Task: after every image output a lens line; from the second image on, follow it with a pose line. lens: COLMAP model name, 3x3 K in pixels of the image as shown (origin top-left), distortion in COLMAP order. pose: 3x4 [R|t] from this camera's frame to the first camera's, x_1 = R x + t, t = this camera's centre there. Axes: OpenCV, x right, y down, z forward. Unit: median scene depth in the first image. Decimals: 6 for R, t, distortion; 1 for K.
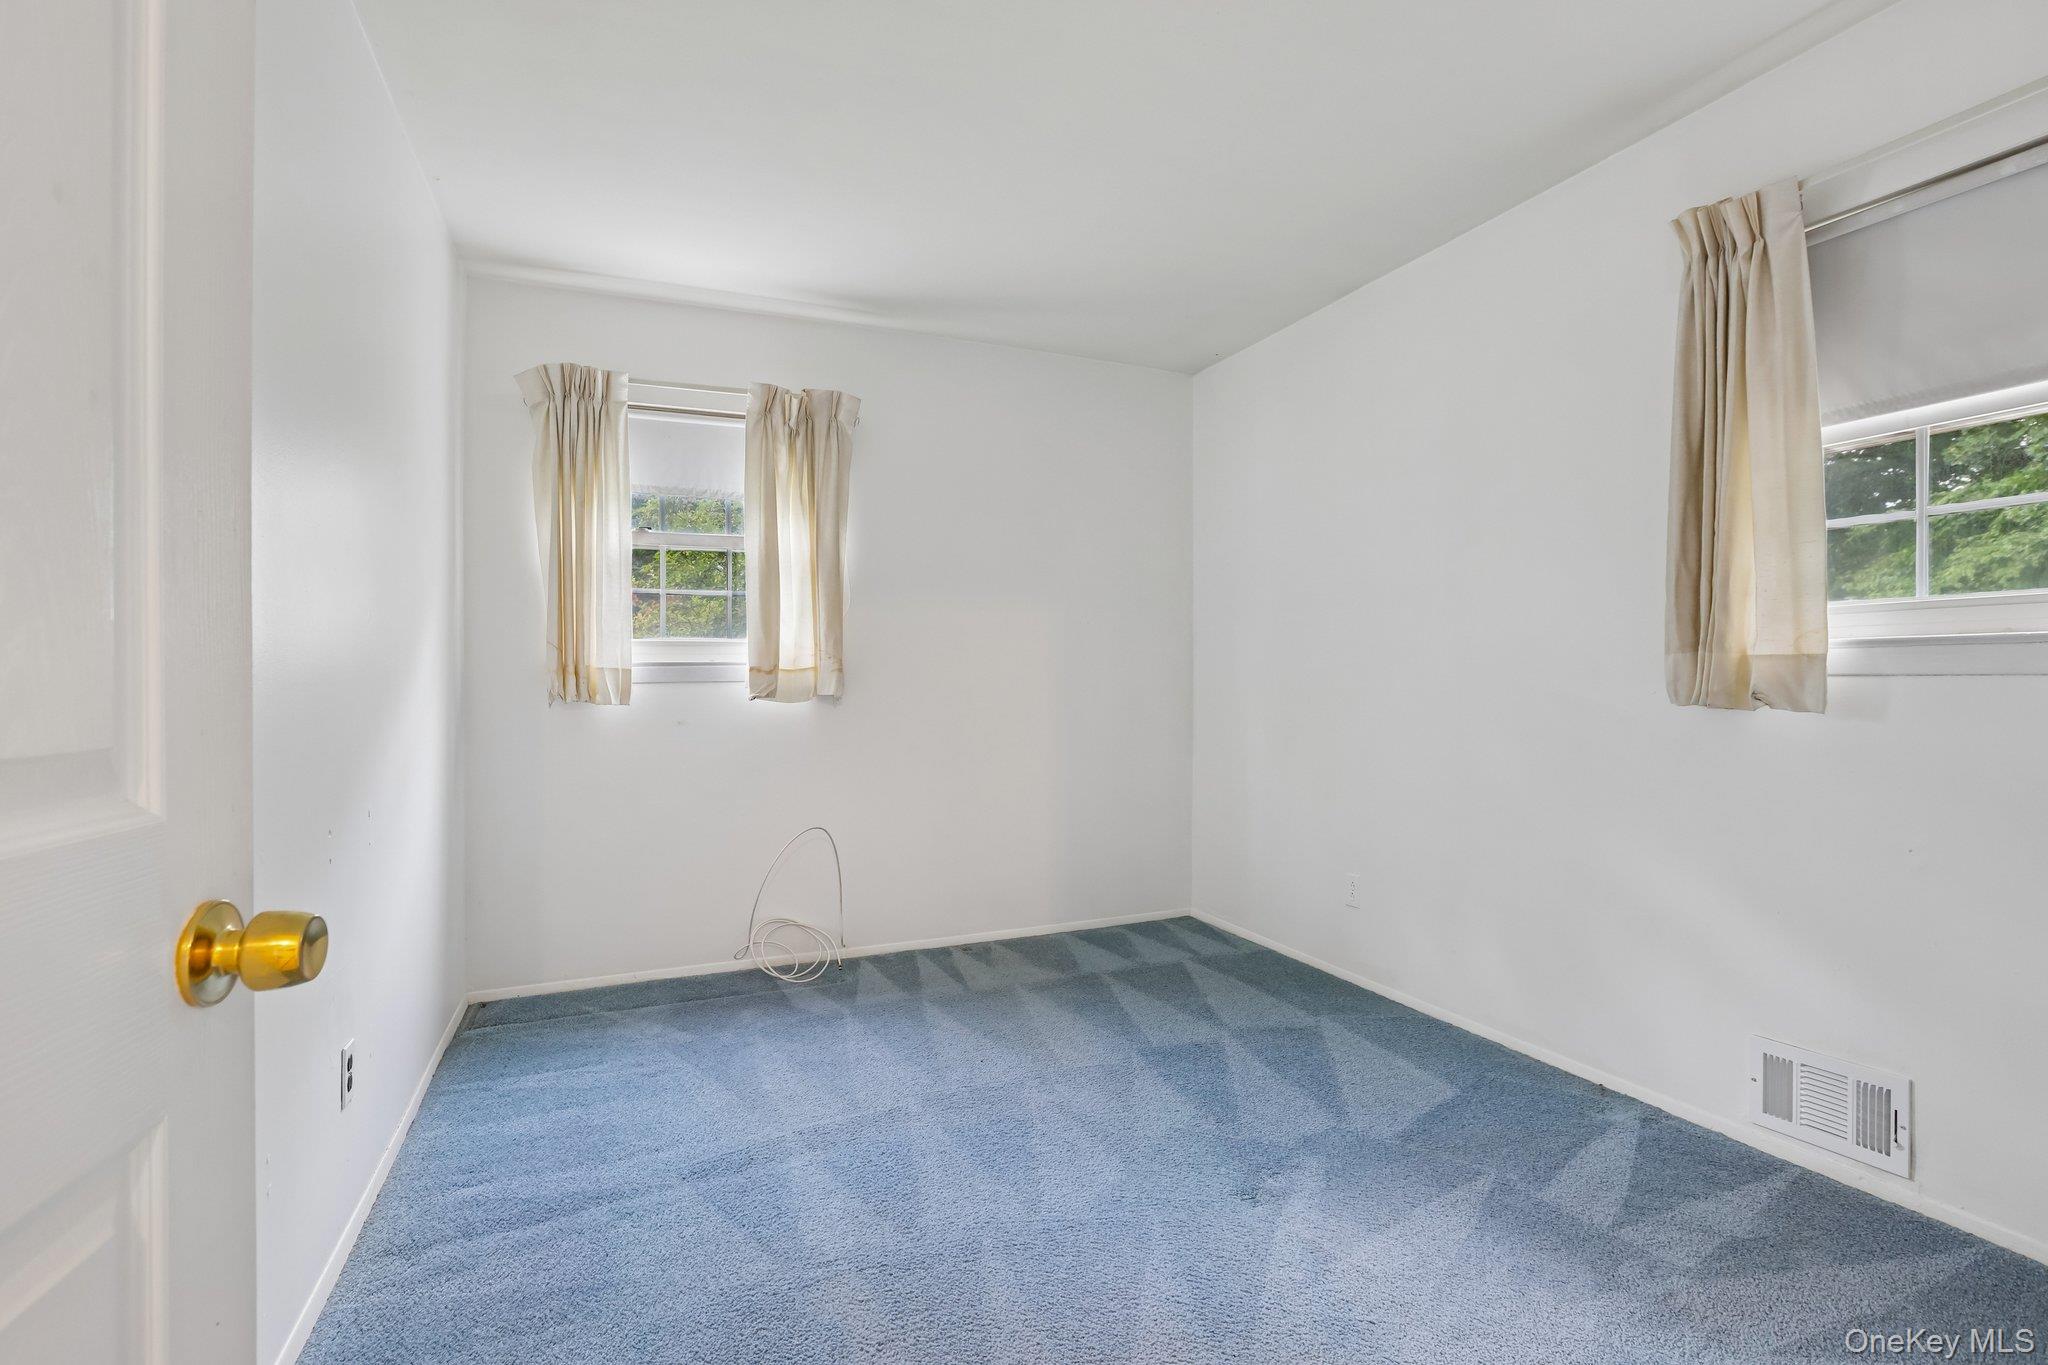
lens RADIAL K [[944.0, 0, 1022.8], [0, 944.0, 688.4], [0, 0, 1]] dist [-0.058634, 0.019025]
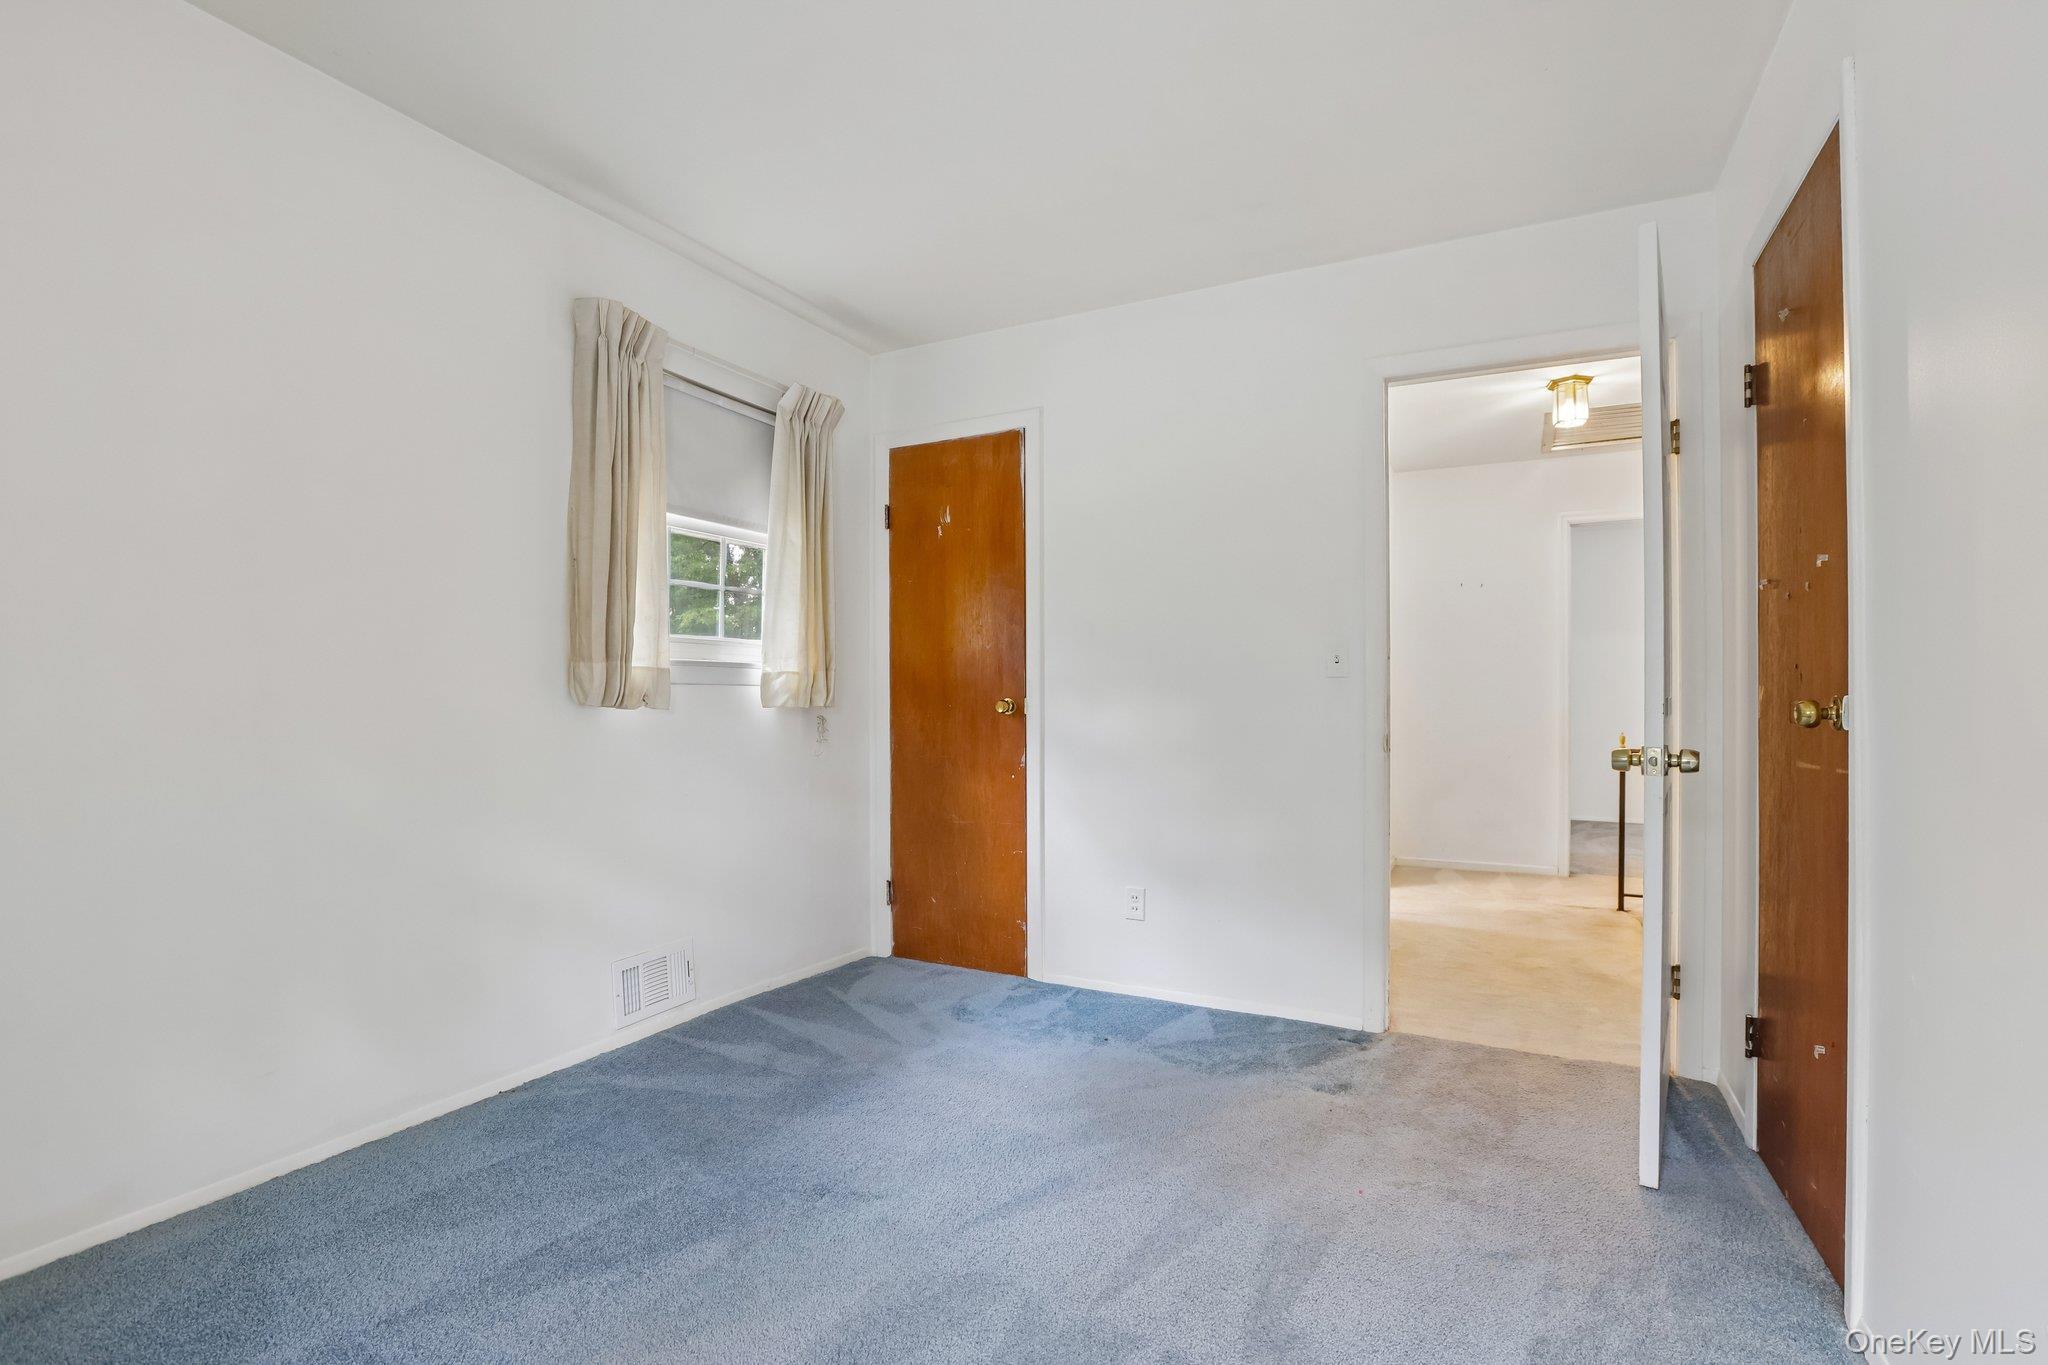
lens RADIAL K [[944.0, 0, 1022.8], [0, 944.0, 688.4], [0, 0, 1]] dist [-0.058634, 0.019025]
pose [[-0.612901, -0.000339, 0.790159, -0.649854], [0.005181, 0.999977, 0.004448, -0.011711], [-0.790143, 0.006820, -0.612885, 1.471112]]
